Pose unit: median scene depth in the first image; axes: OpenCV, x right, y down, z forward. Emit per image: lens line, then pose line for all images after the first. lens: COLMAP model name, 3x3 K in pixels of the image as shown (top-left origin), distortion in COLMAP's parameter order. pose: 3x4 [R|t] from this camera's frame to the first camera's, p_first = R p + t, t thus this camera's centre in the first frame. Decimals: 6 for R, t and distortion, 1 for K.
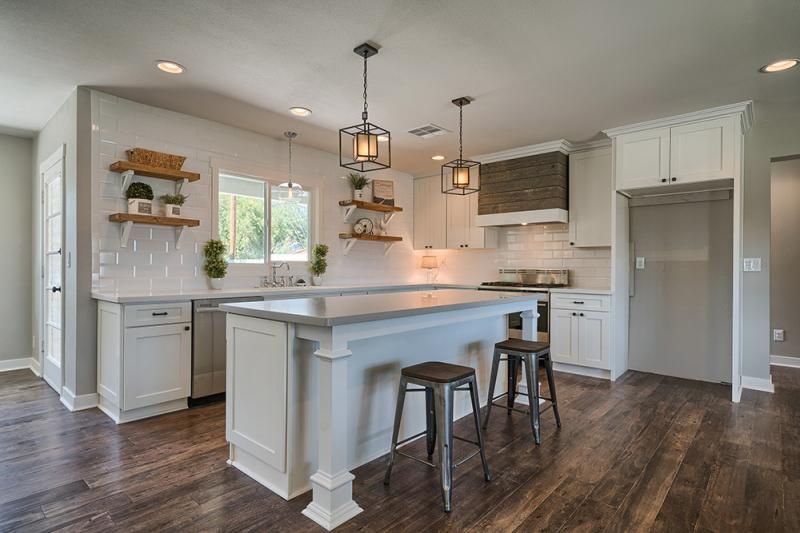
lens RADIAL K [[426.2, 0, 403.1], [0, 426.2, 266.2], [0, 0, 1]] dist [-0.005040, 0.000455]
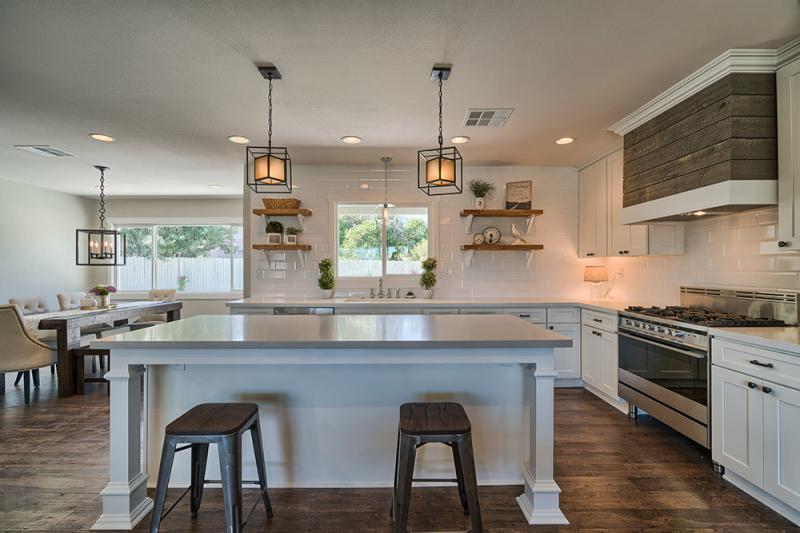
lens RADIAL K [[363.8, 0, 396.2], [0, 363.8, 265.0], [0, 0, 1]] dist [-0.009339, 0.001843]
pose [[0.659032, -0.012297, -0.752015, 0.430556], [0.005330, 0.999918, -0.011680, -0.025952], [0.752096, 0.003689, 0.659043, 0.385652]]
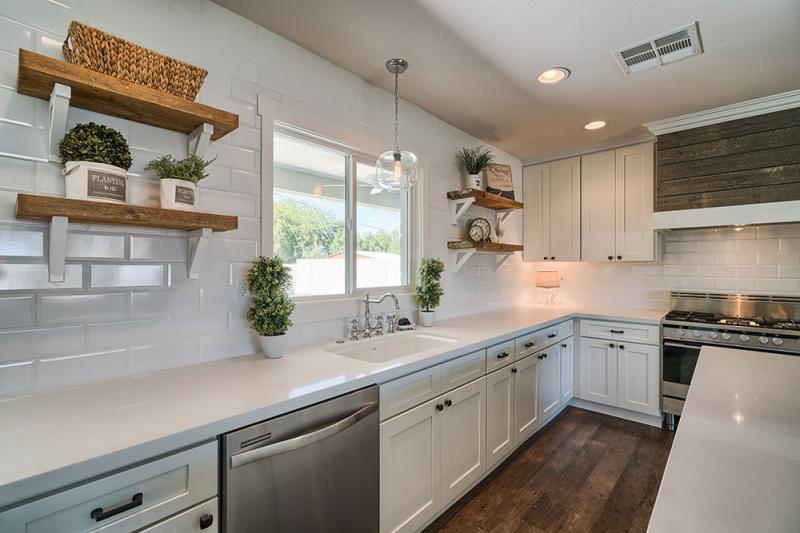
lens RADIAL K [[363.8, 0, 399.0], [0, 363.8, 266.4], [0, 0, 1]] dist [-0.009339, 0.001843]
pose [[0.999723, -0.004413, -0.023128, -0.240788], [0.004454, 0.999989, 0.001747, -0.044194], [0.023120, -0.001850, 0.999731, 0.499129]]
